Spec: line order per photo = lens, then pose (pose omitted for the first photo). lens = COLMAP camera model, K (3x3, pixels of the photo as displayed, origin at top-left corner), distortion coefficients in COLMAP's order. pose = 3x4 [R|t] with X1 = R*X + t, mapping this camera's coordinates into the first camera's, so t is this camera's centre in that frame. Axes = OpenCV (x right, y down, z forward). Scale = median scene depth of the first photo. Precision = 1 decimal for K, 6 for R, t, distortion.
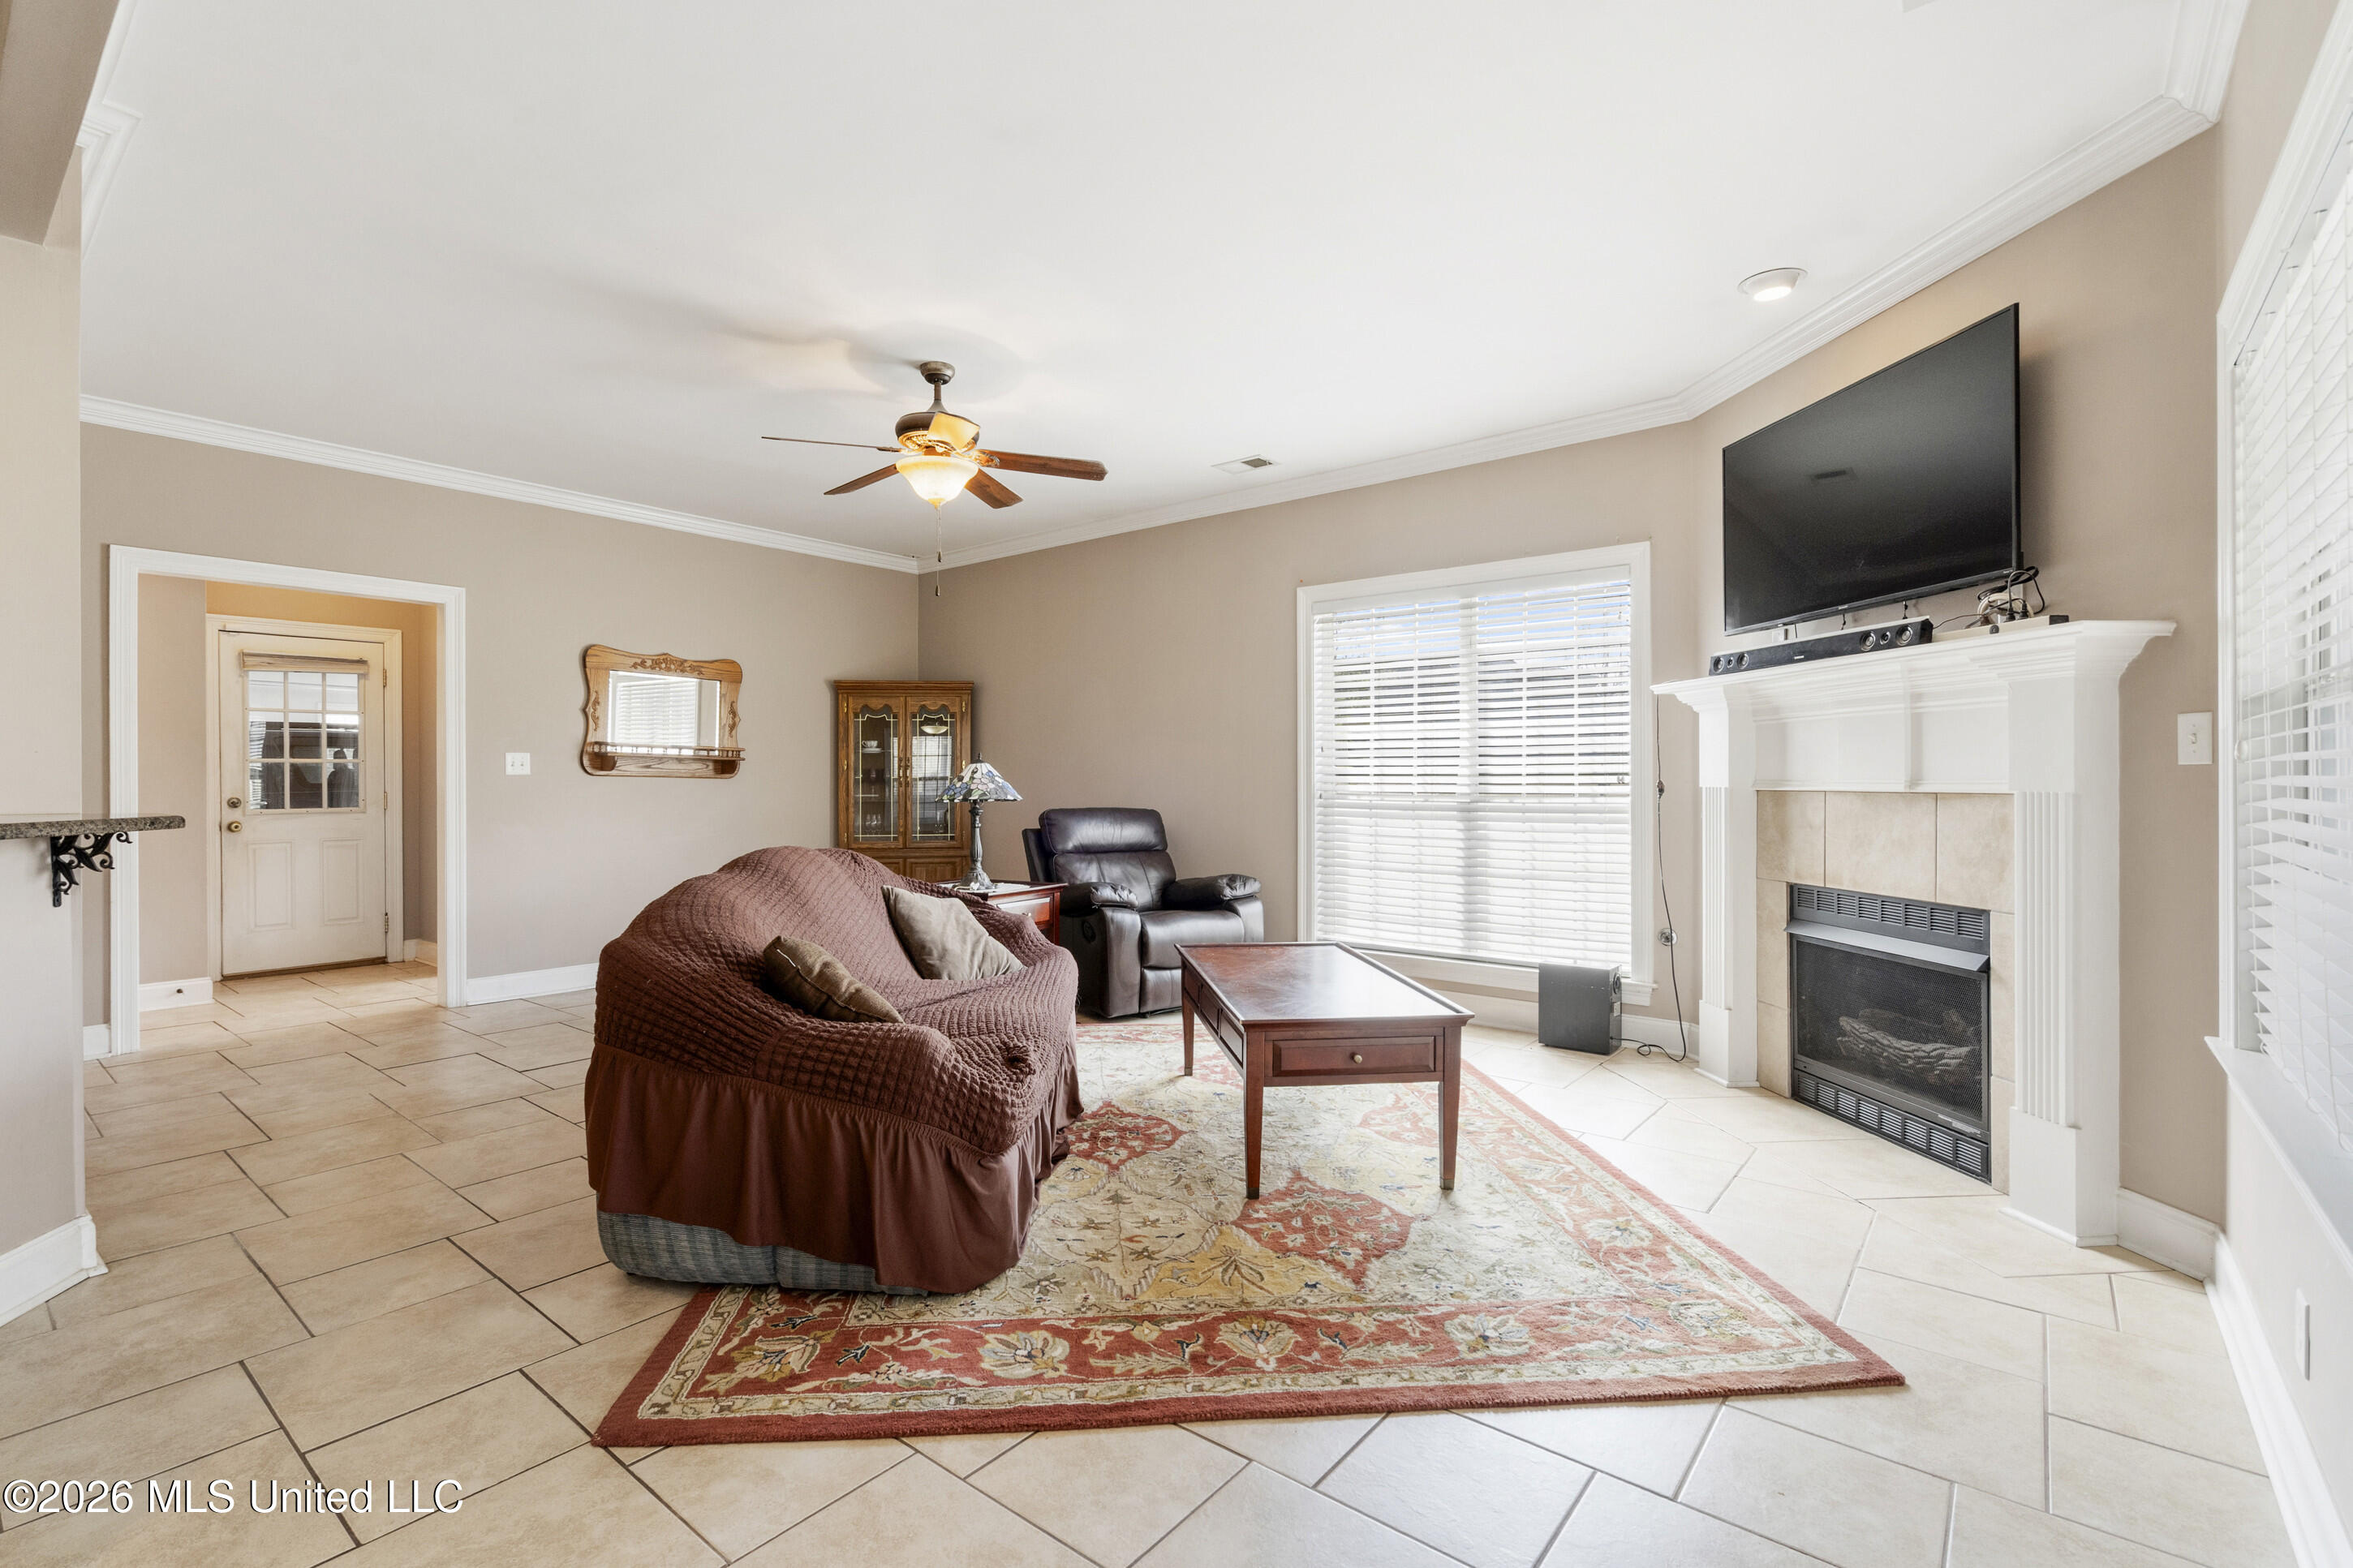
lens RADIAL K [[1069.9, 0, 1164.3], [0, 1069.9, 779.5], [0, 0, 1]] dist [-0.003703, 0.001016]
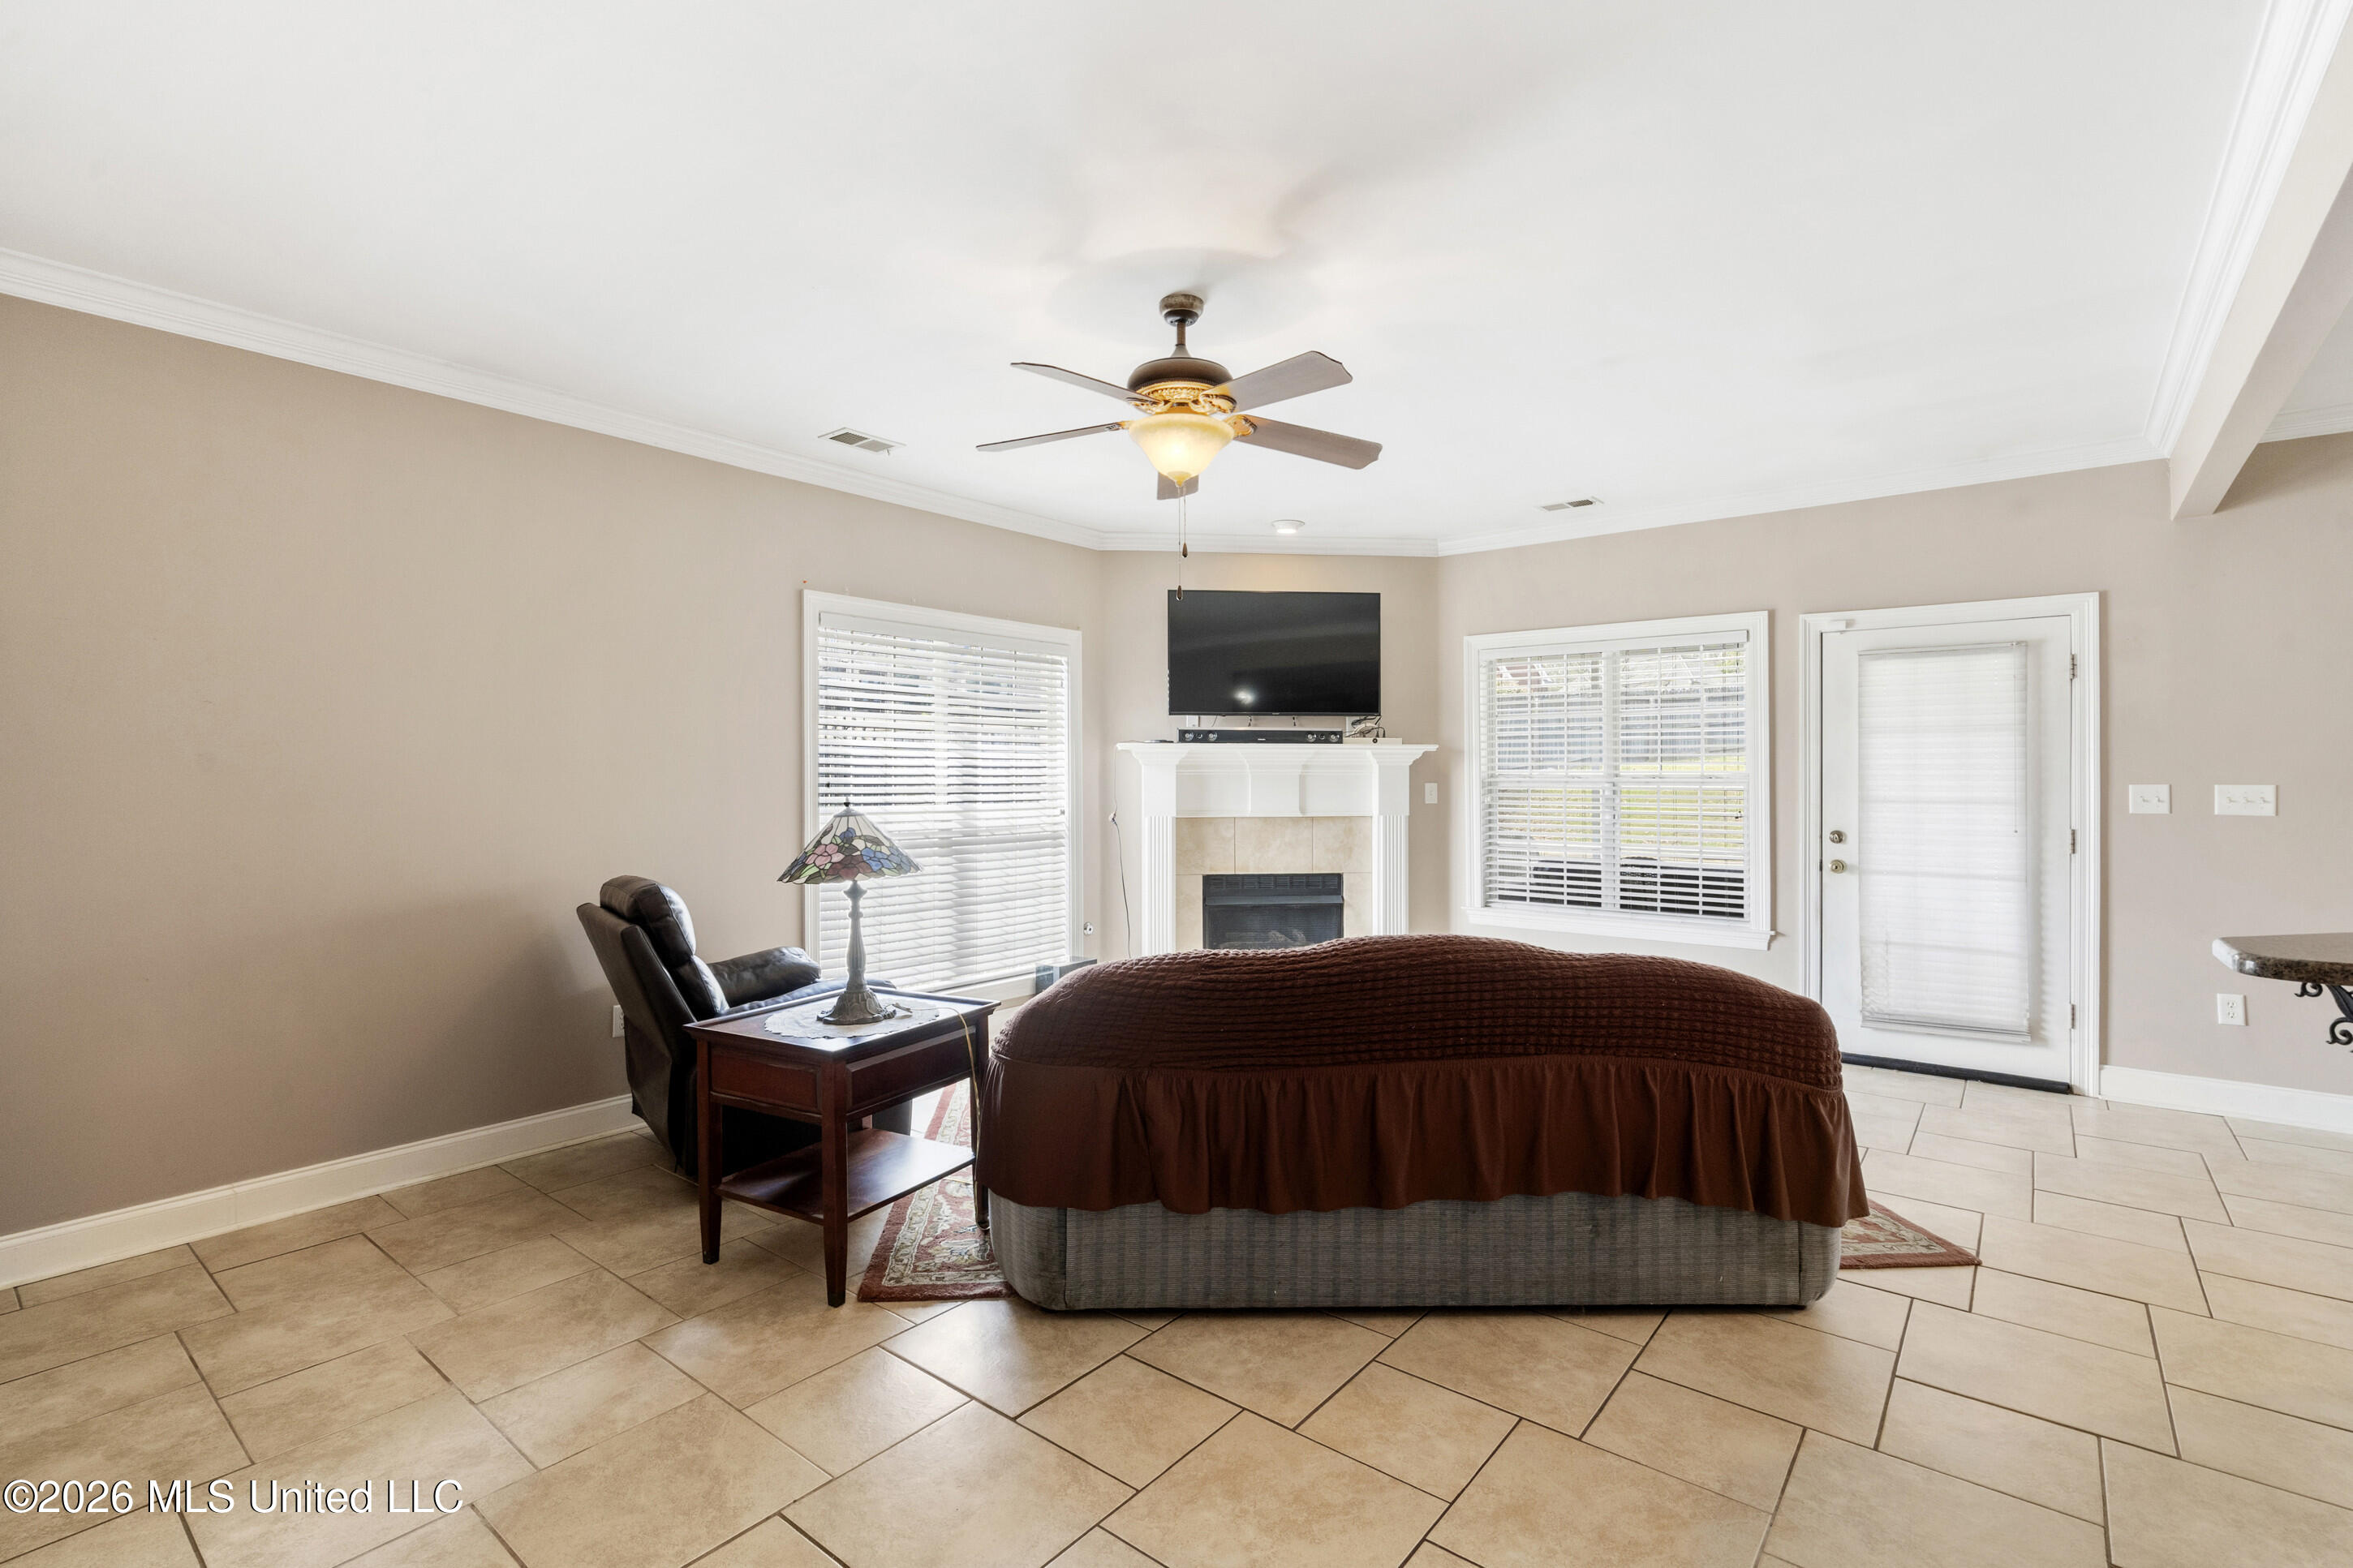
lens RADIAL K [[1069.9, 0, 1162.3], [0, 1069.9, 768.3], [0, 0, 1]] dist [-0.003703, 0.001016]
pose [[-0.005666, 0.010382, 0.999930, -1.211303], [0.000777, 0.999946, -0.010378, -0.055757], [-0.999984, 0.000718, -0.005674, 1.270308]]
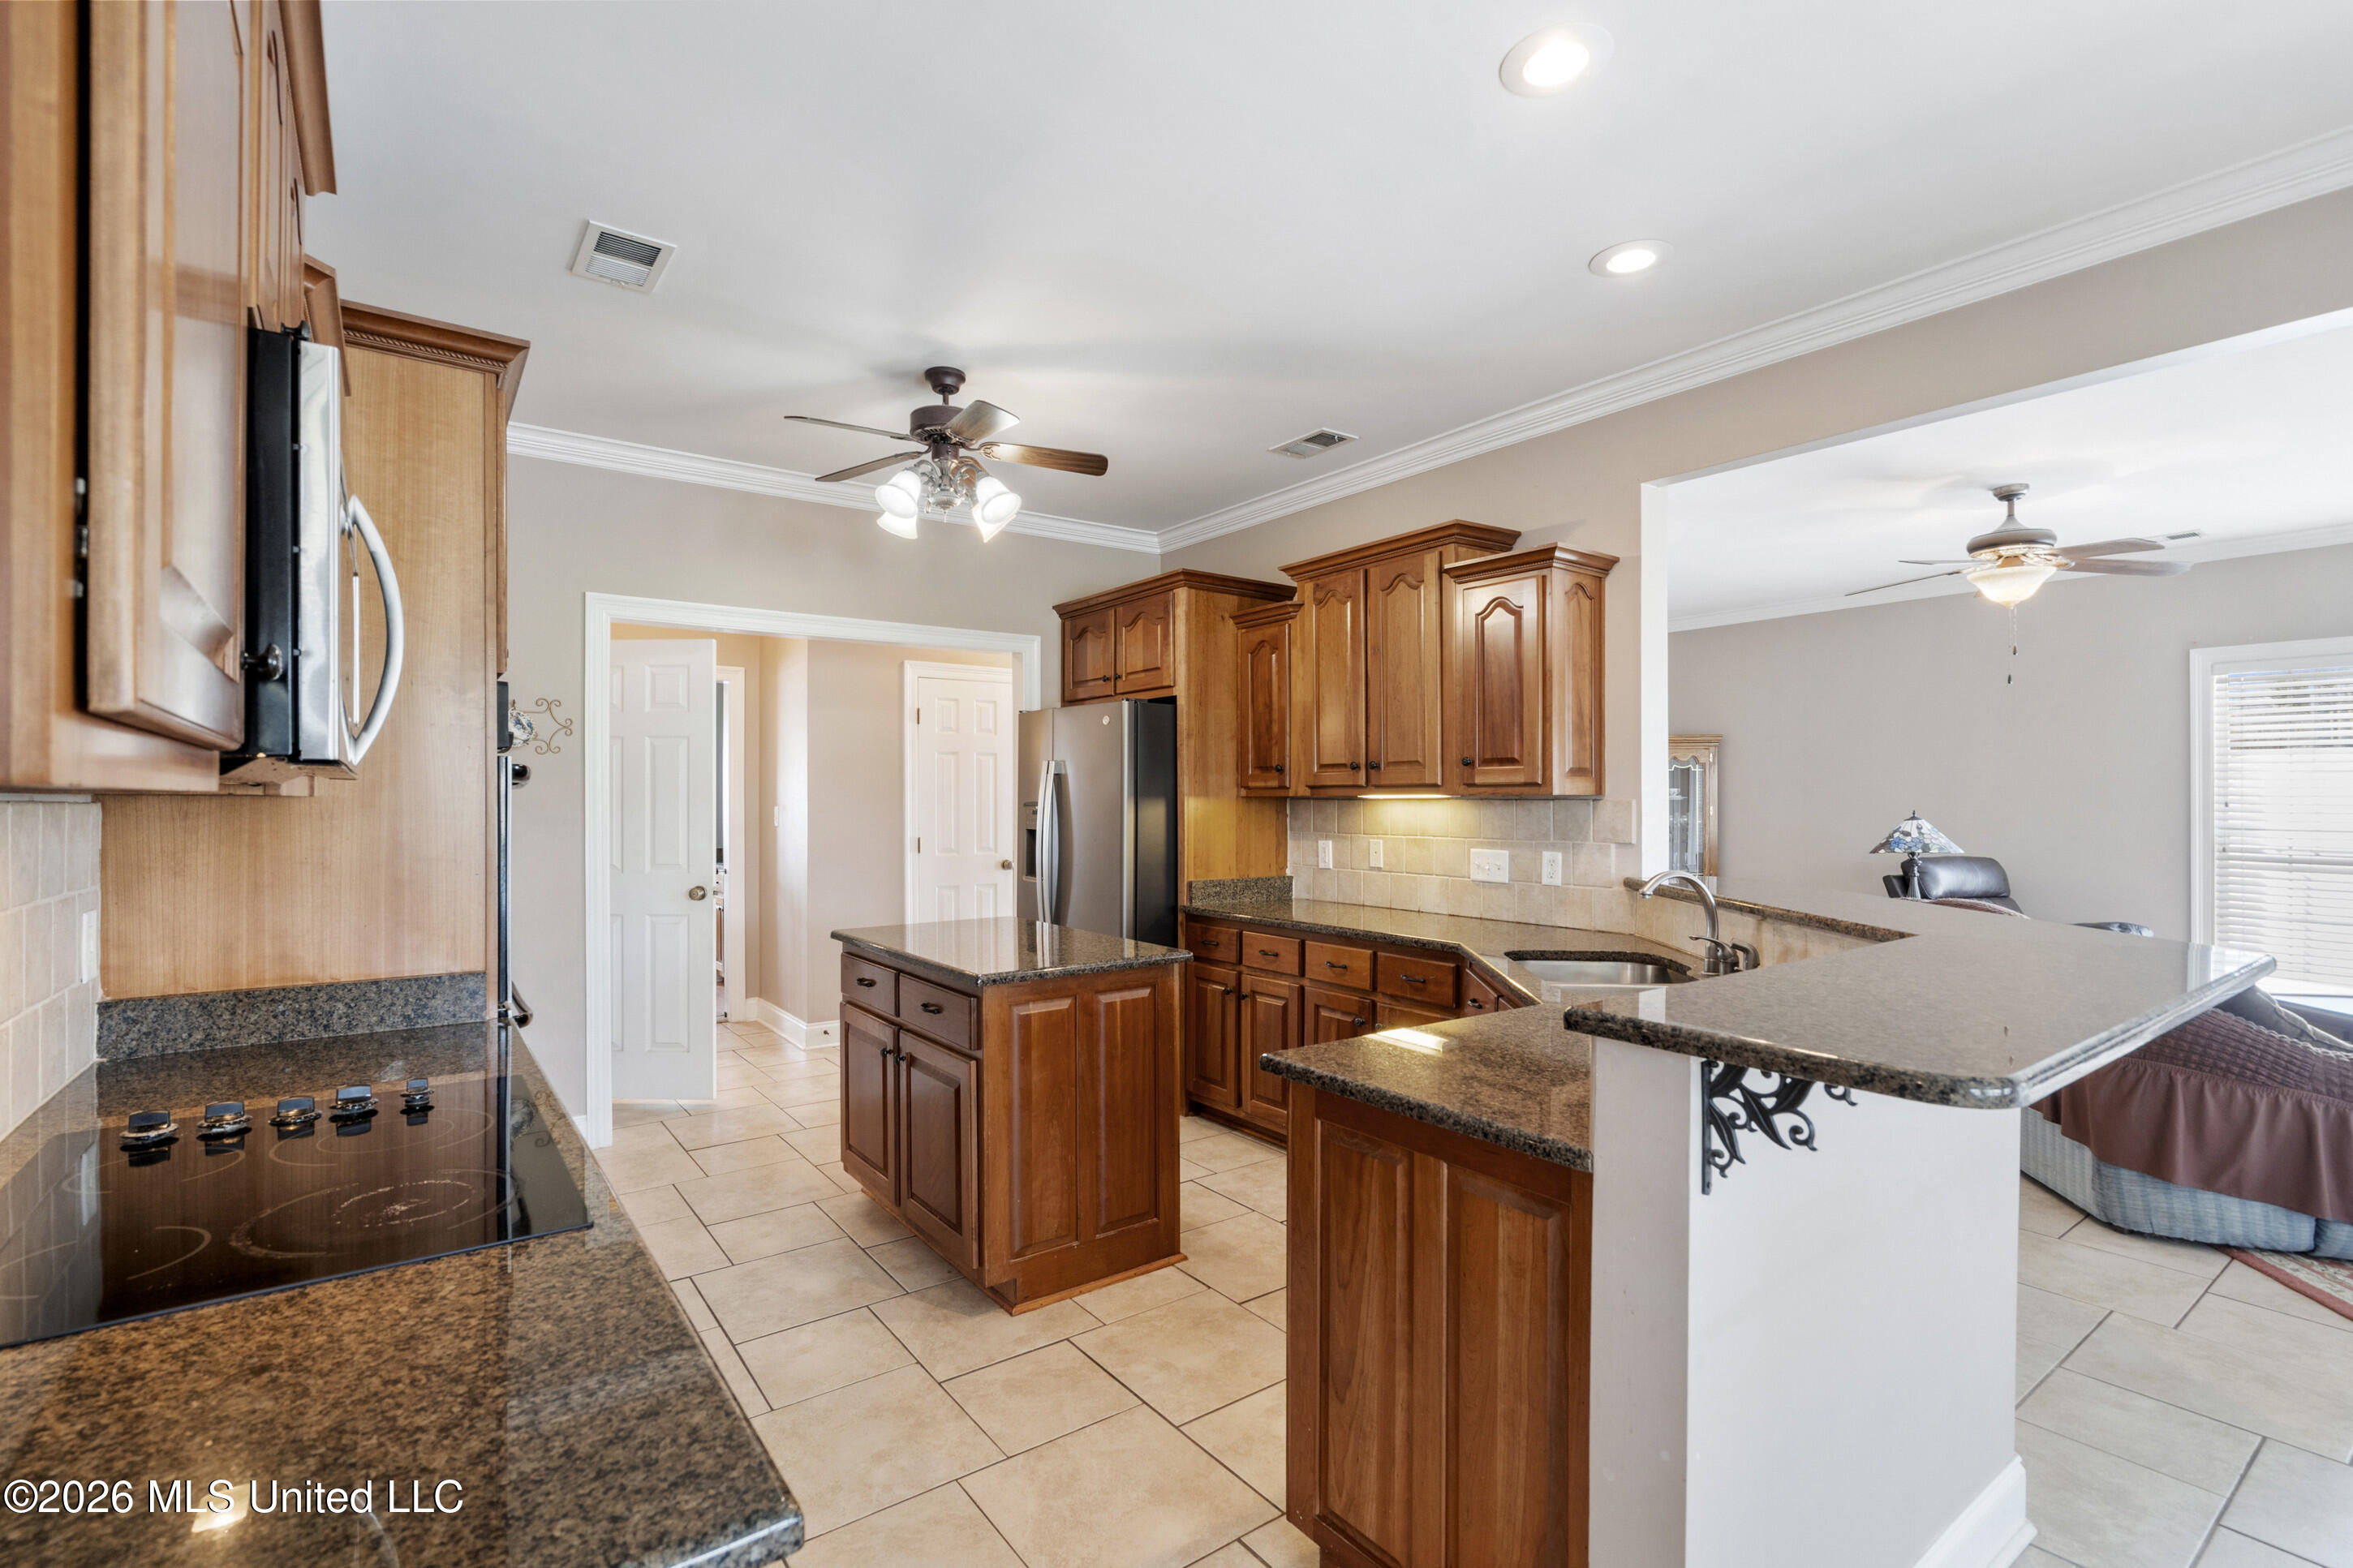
lens RADIAL K [[1069.9, 0, 1157.0], [0, 1069.9, 796.9], [0, 0, 1]] dist [-0.003703, 0.001016]
pose [[0.967858, -0.000992, -0.251496, -1.028441], [0.000674, 0.999999, -0.001350, -0.060204], [0.251497, 0.001137, 0.967857, -0.451887]]
